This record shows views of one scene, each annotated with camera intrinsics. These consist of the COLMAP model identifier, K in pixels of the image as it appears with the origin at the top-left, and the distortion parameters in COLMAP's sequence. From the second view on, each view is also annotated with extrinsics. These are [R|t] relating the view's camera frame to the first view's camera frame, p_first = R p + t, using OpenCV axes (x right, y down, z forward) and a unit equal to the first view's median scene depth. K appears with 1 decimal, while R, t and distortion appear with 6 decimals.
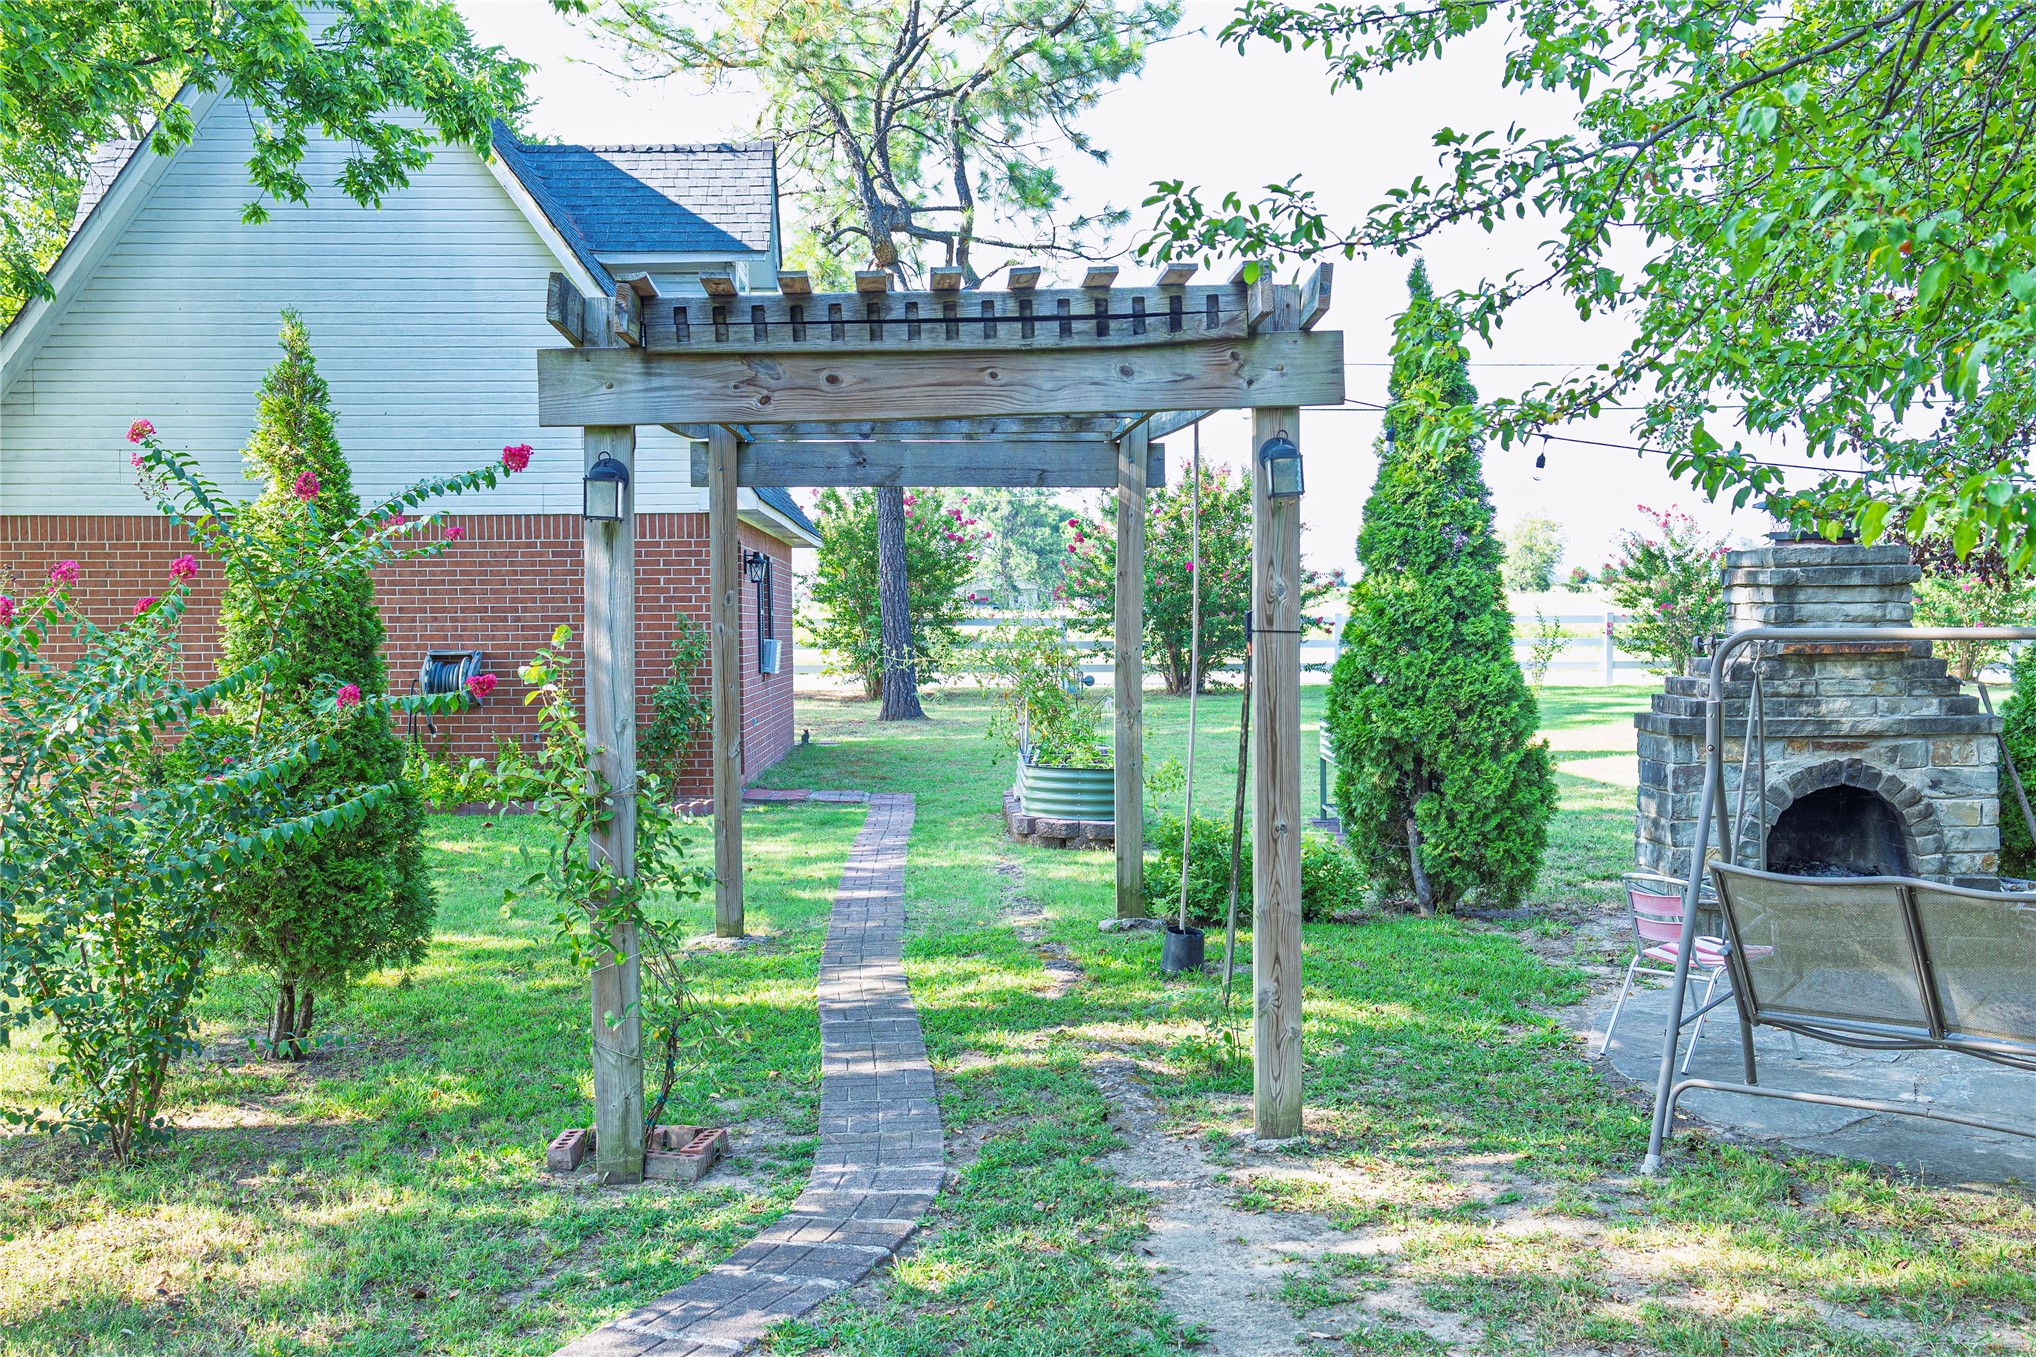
lens RADIAL K [[2009.4, 0, 1018.2], [0, 2009.4, 686.3], [0, 0, 1]] dist [-0.004780, 0.032054]
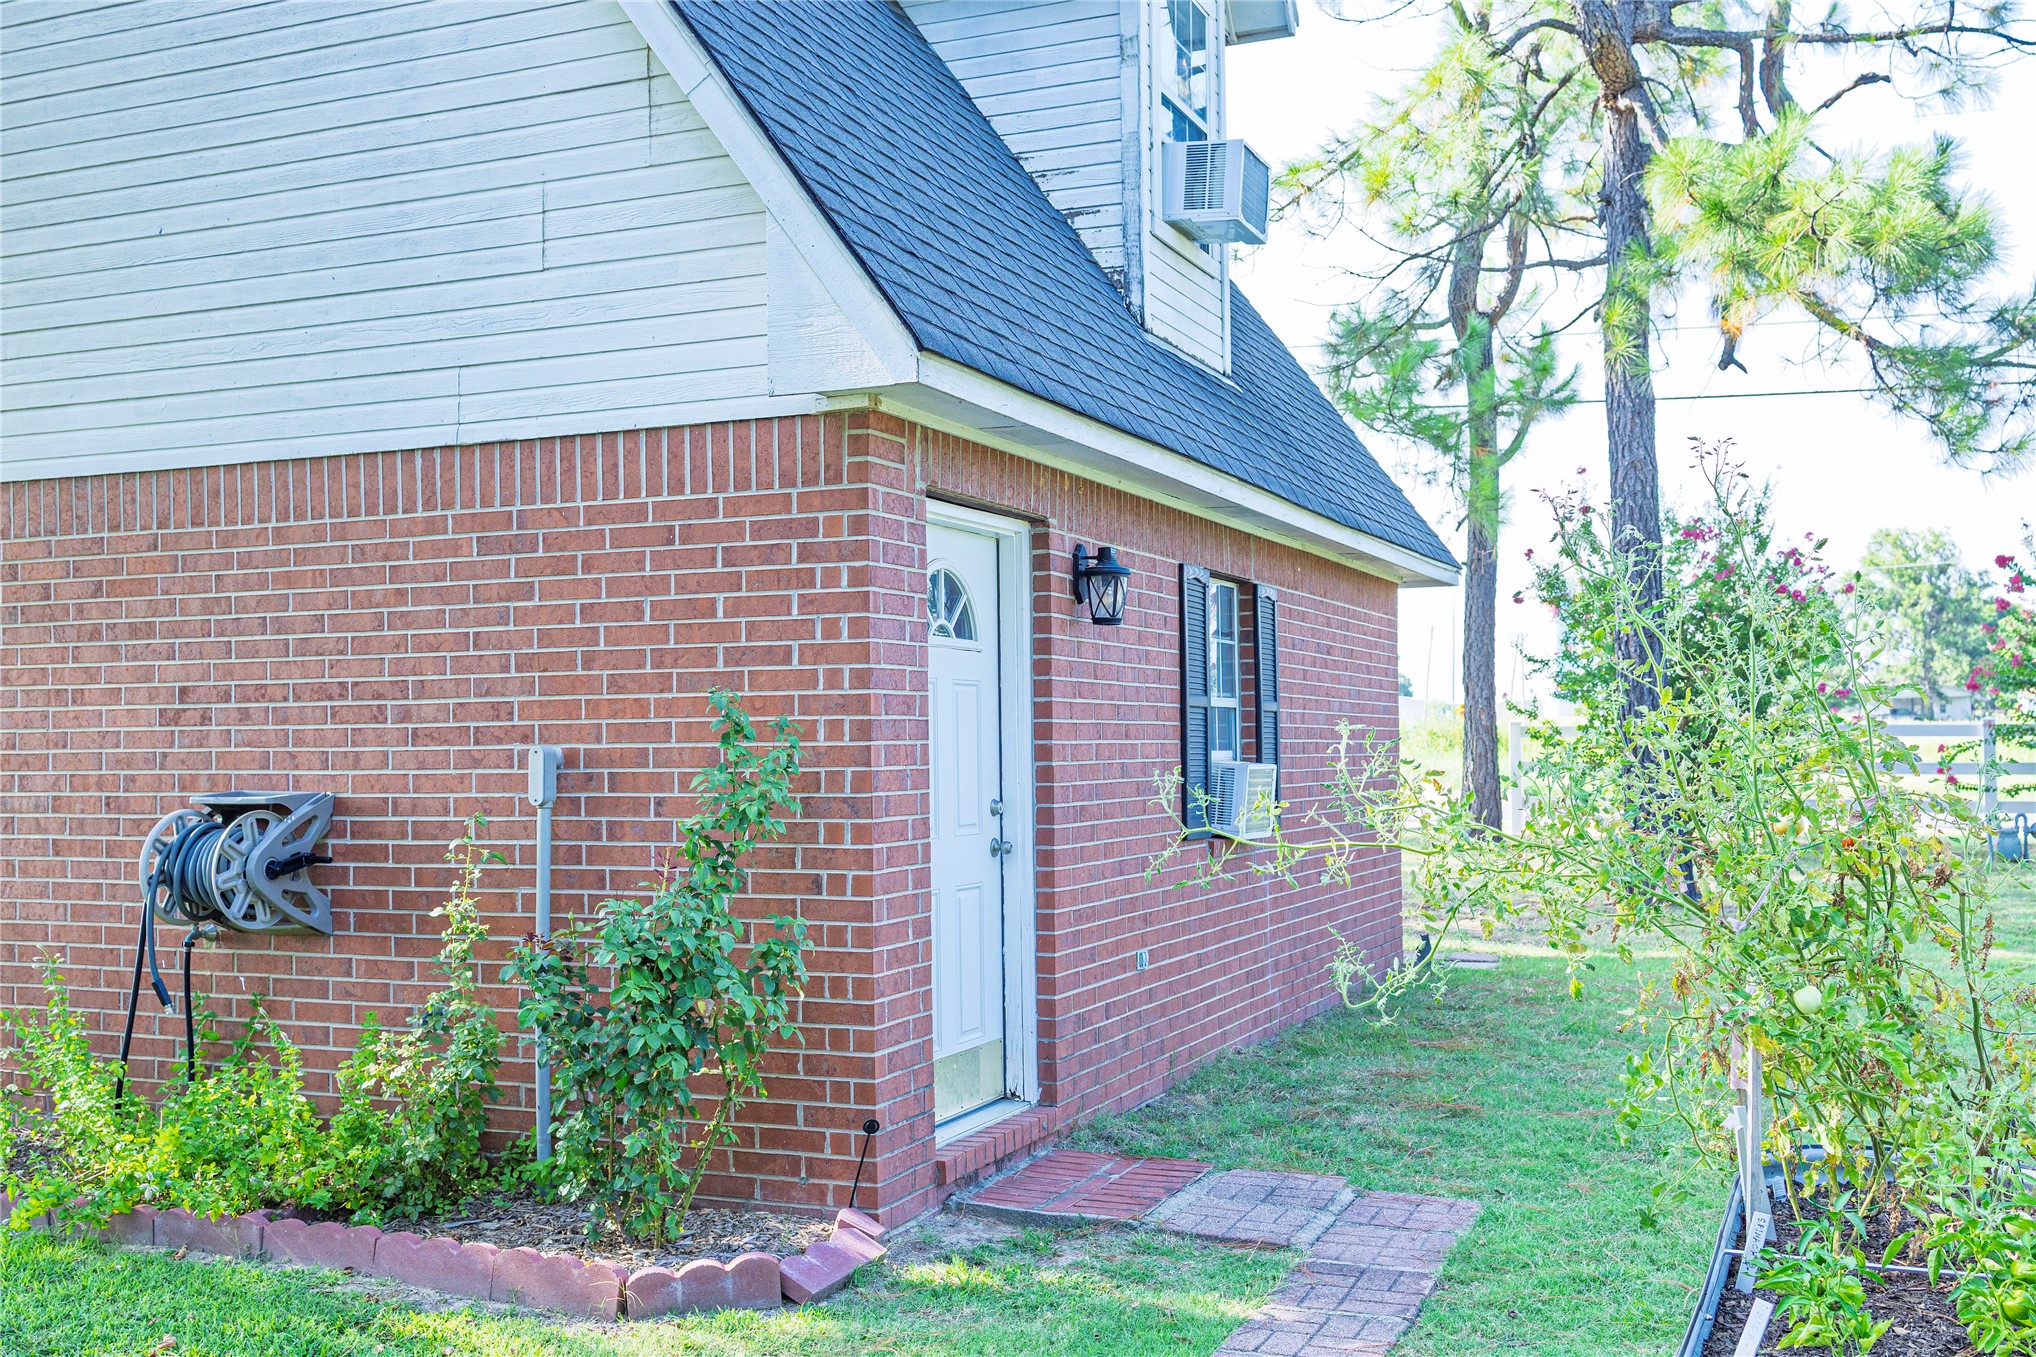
lens RADIAL K [[2009.4, 0, 1018.2], [0, 2009.4, 686.3], [0, 0, 1]] dist [-0.004780, 0.032054]
pose [[0.907265, -0.011976, -0.420389, 0.042820], [-0.011828, 0.998472, -0.053971, -0.031765], [0.420393, 0.053939, 0.905737, 1.164444]]
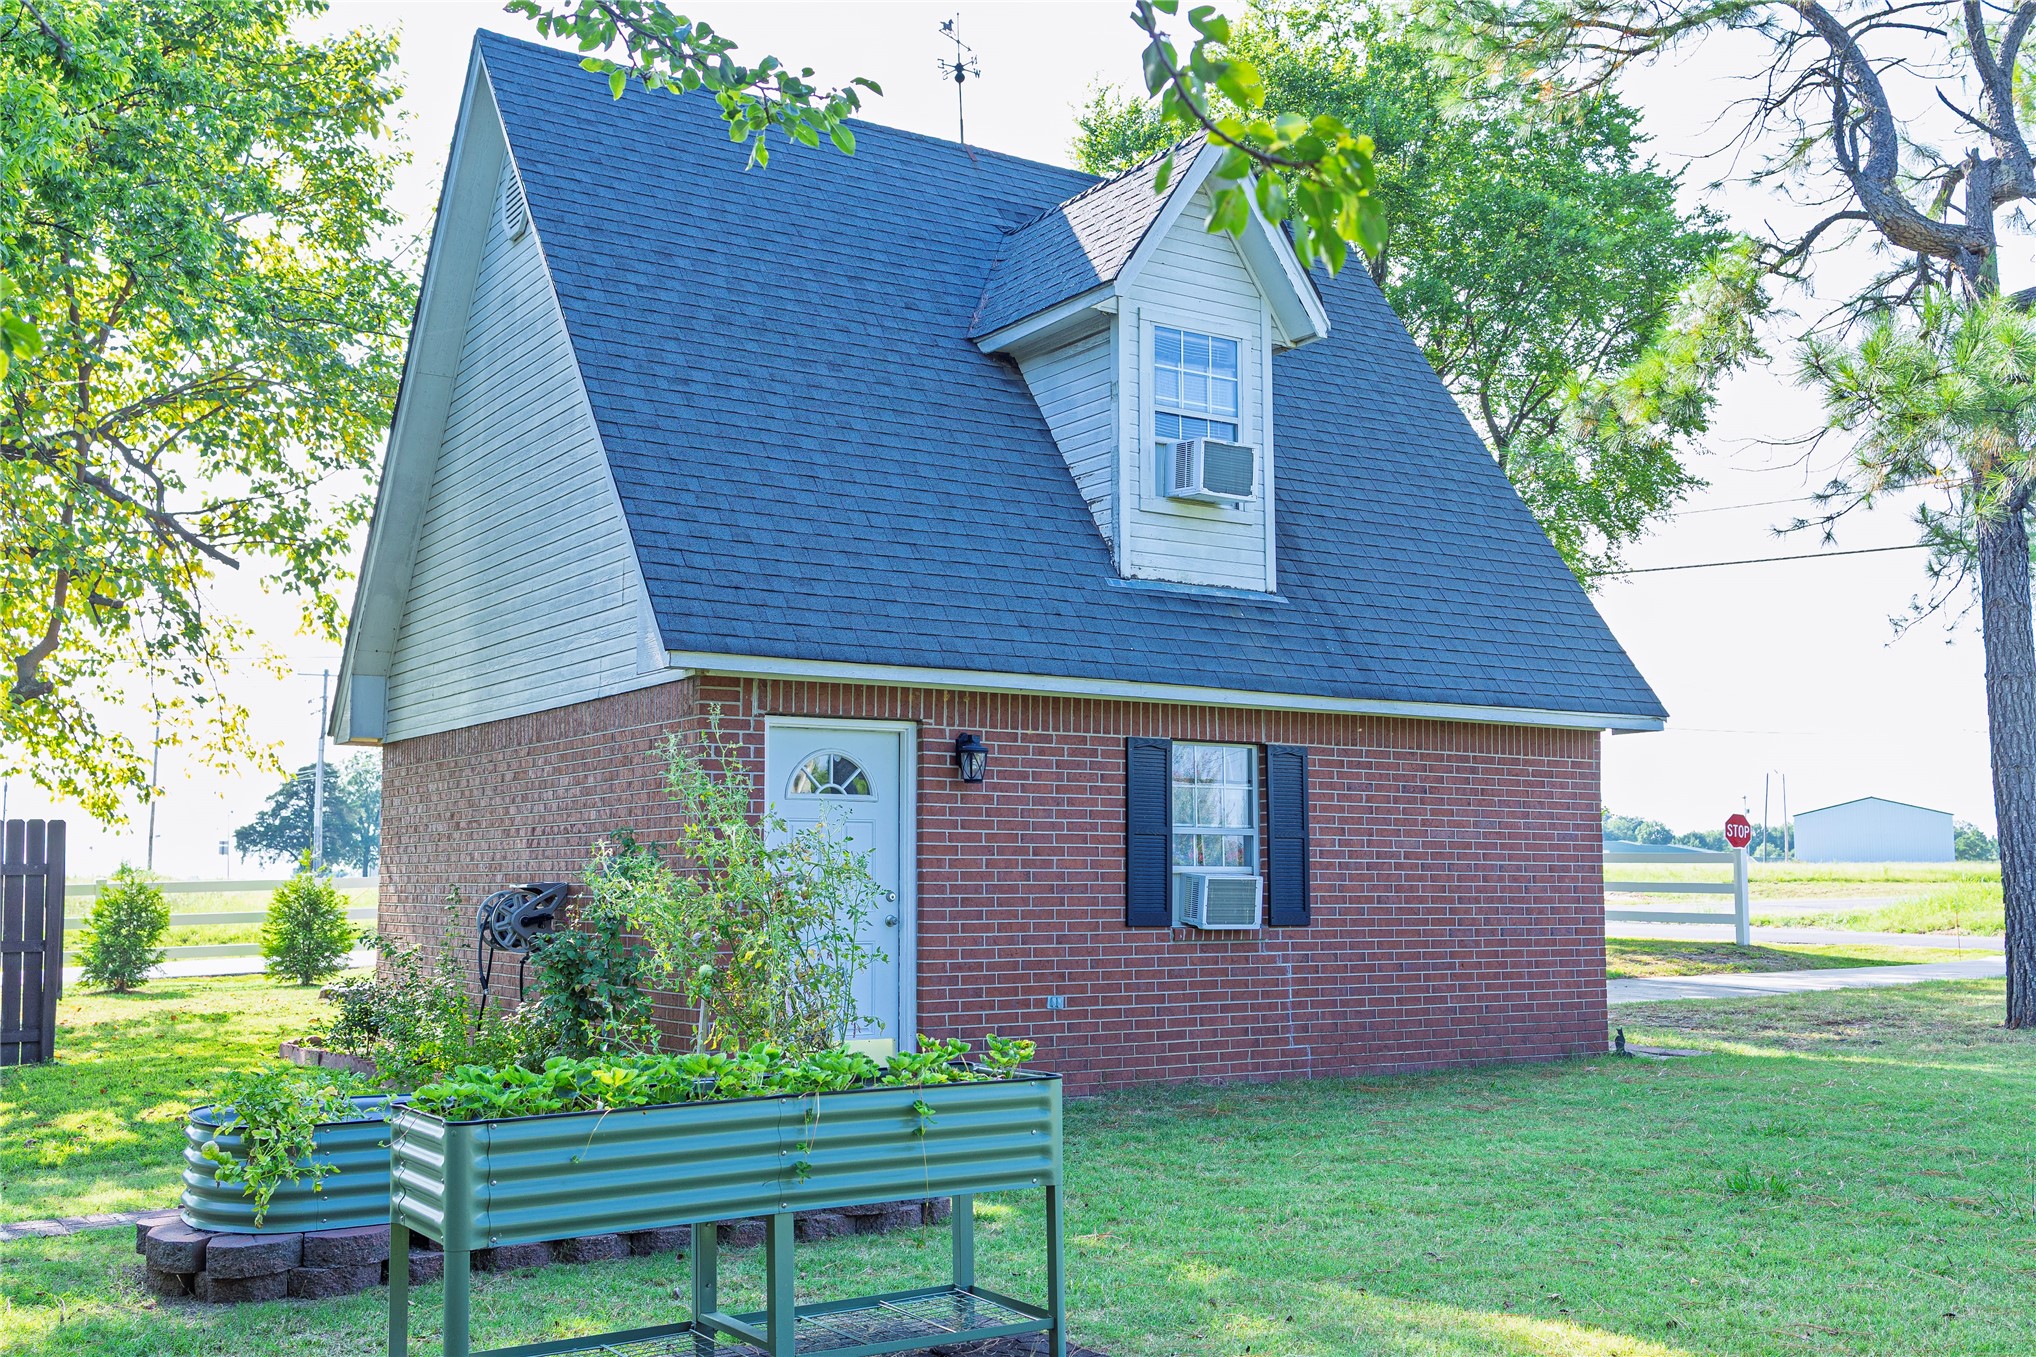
lens RADIAL K [[2009.4, 0, 1018.2], [0, 2009.4, 686.3], [0, 0, 1]] dist [-0.004780, 0.032054]
pose [[0.518541, -0.080993, -0.851208, 0.792303], [-0.030074, 0.993160, -0.112820, -0.018170], [0.854524, 0.084101, 0.512558, 1.261545]]
